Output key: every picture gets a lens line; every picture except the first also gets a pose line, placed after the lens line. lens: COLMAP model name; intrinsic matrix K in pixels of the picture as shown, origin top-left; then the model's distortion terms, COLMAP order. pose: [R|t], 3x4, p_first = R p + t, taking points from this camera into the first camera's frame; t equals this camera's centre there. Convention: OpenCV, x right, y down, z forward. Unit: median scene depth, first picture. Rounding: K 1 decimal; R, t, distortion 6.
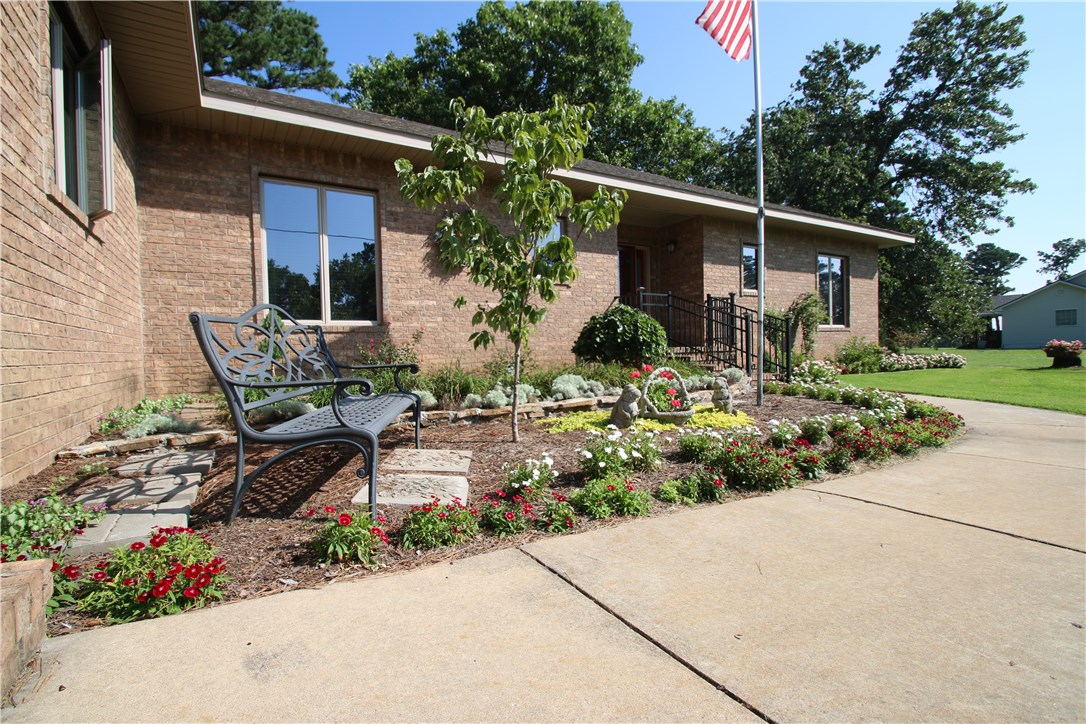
lens RADIAL K [[496.9, 0, 527.5], [0, 496.9, 359.2], [0, 0, 1]] dist [0.011303, -0.014622]
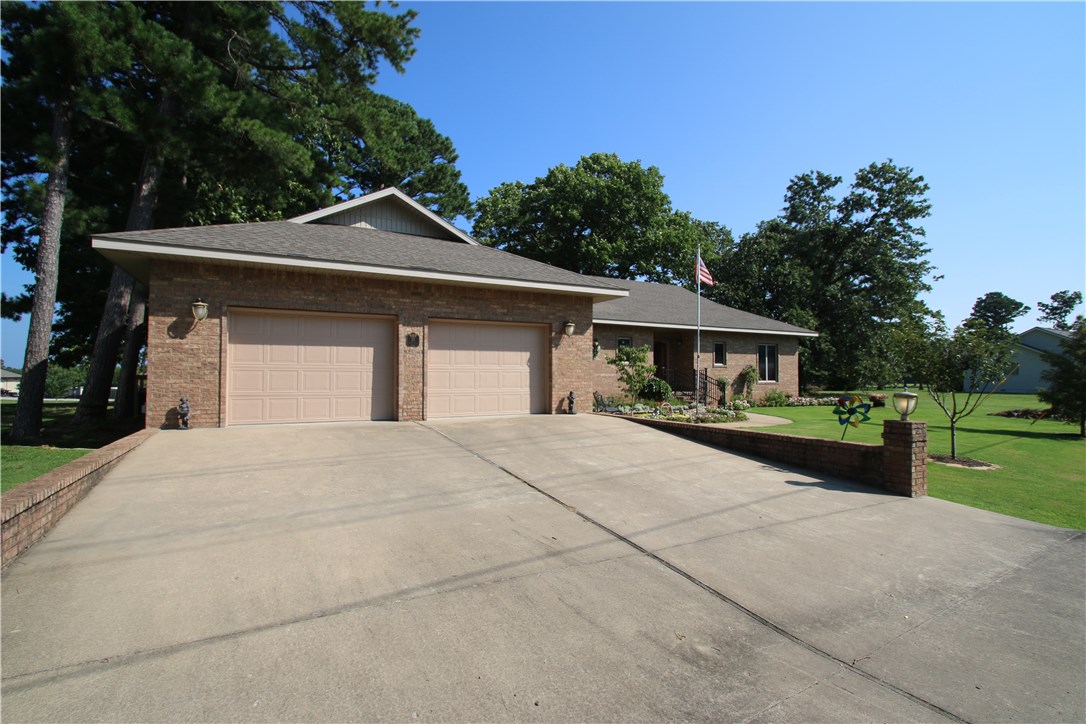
lens RADIAL K [[496.9, 0, 527.5], [0, 496.9, 359.2], [0, 0, 1]] dist [0.011303, -0.014622]
pose [[0.997813, 0.023080, -0.061944, -0.093544], [-0.026203, 0.998401, -0.050087, -0.015931], [0.060689, 0.051600, 0.996822, -0.483671]]
